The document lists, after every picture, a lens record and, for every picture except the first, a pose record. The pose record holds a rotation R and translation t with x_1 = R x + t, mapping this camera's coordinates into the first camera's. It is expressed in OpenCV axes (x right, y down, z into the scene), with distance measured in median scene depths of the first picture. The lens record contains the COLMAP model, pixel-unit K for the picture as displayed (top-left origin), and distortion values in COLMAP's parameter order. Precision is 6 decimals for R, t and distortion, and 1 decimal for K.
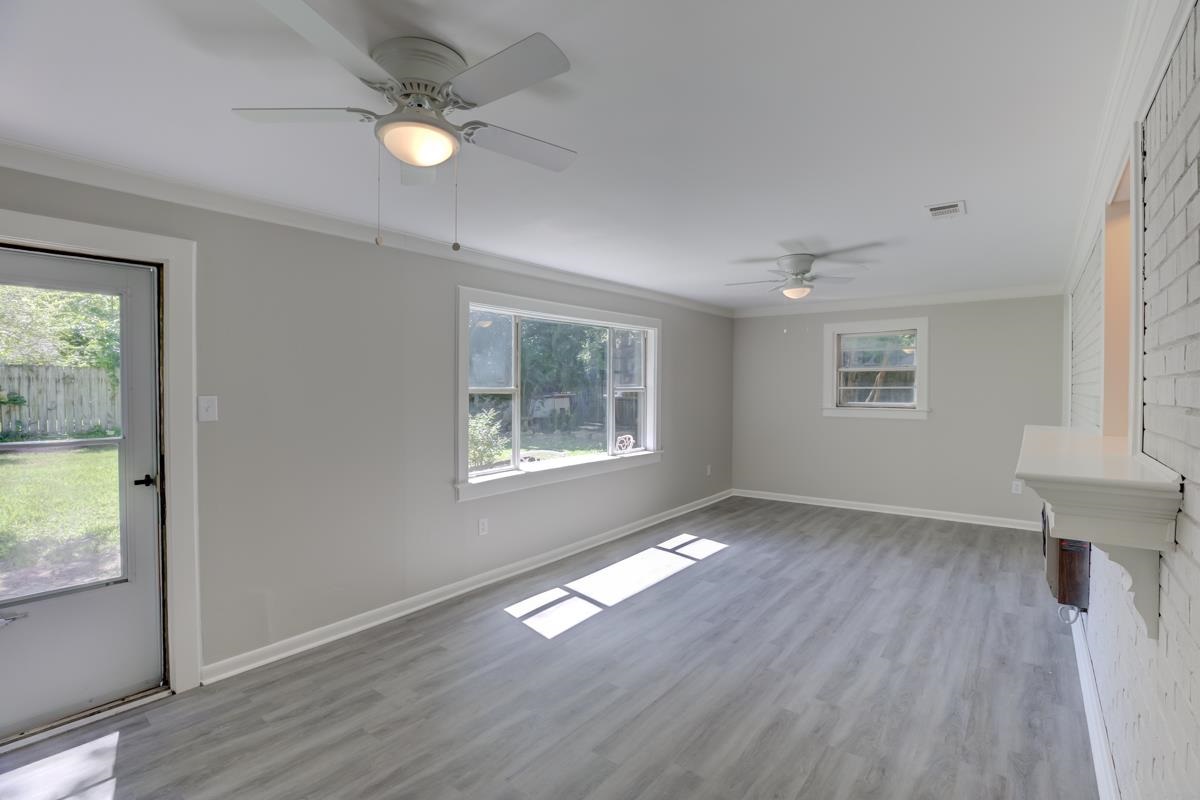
lens RADIAL K [[544.2, 0, 599.9], [0, 544.2, 378.7], [0, 0, 1]] dist [-0.025035, 0.000761]
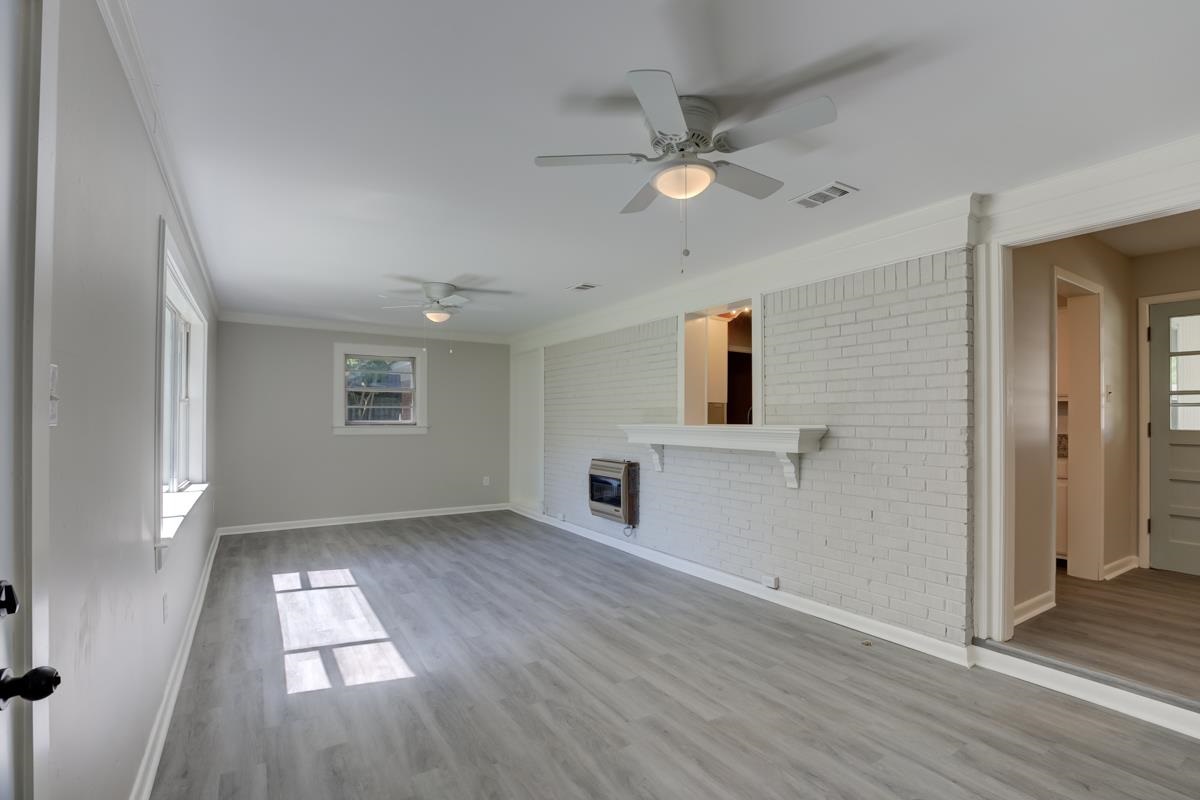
lens RADIAL K [[565.4, 0, 611.3], [0, 565.4, 400.5], [0, 0, 1]] dist [-0.045000, 0.012783]
pose [[0.318684, 0.032194, 0.947314, -0.702466], [-0.019956, 0.999429, -0.027252, 0.042650], [-0.947651, -0.010220, 0.319145, 0.337022]]
